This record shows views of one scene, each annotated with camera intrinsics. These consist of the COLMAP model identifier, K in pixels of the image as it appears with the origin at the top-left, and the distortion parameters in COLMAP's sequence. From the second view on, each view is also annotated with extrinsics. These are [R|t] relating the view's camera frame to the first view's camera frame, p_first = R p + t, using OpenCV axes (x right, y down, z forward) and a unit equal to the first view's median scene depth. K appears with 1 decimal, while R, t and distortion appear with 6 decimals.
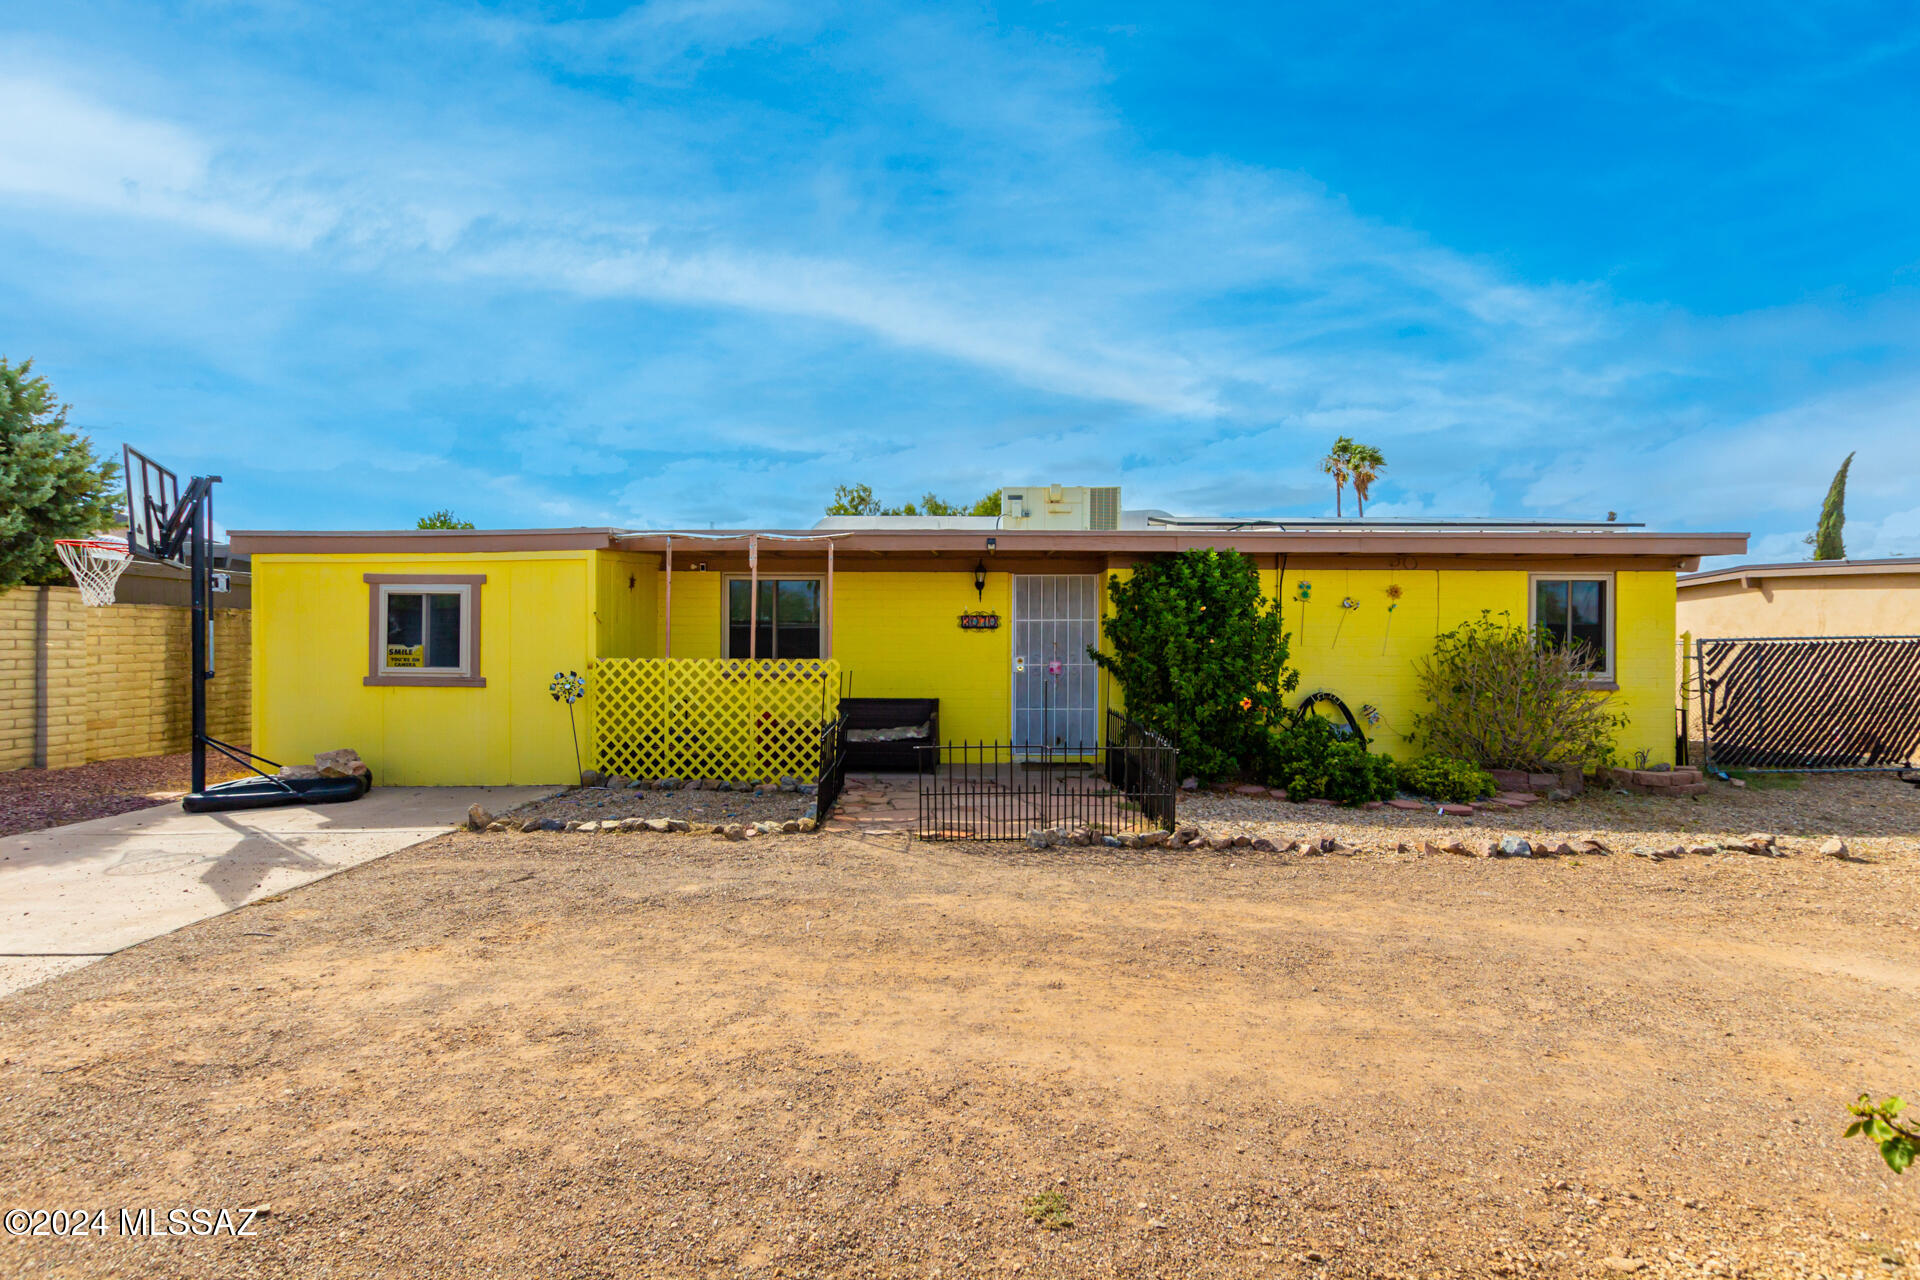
lens RADIAL K [[870.8, 0, 960.0], [0, 870.8, 640.0], [0, 0, 1]] dist [0.000180, 0.000547]
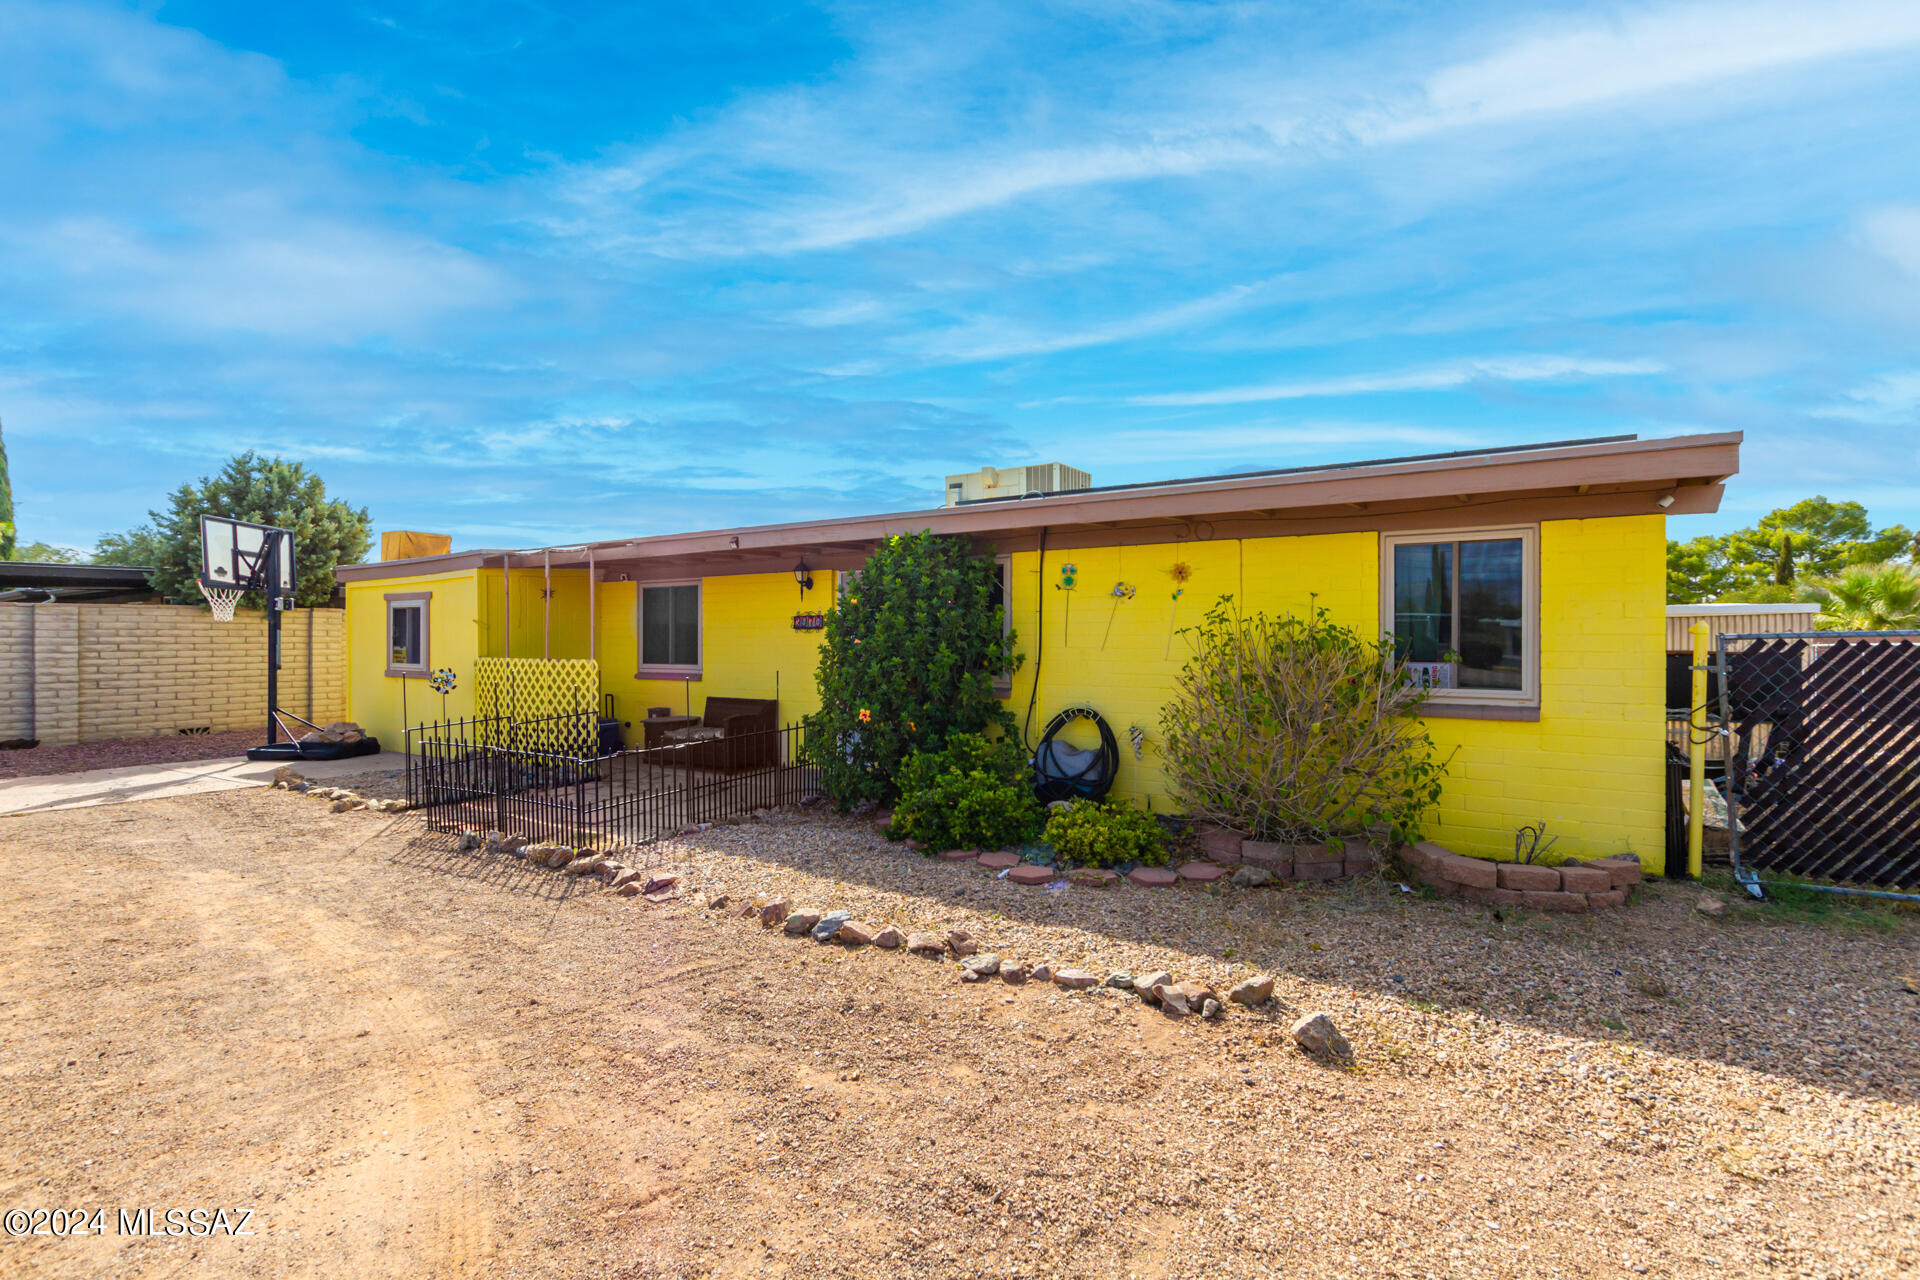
lens RADIAL K [[870.8, 0, 960.0], [0, 870.8, 640.0], [0, 0, 1]] dist [0.000180, 0.000547]
pose [[0.857712, -0.004571, -0.514110, 0.717959], [0.003751, 0.999990, -0.002633, 0.002230], [0.514116, 0.000330, 0.857720, 0.284379]]
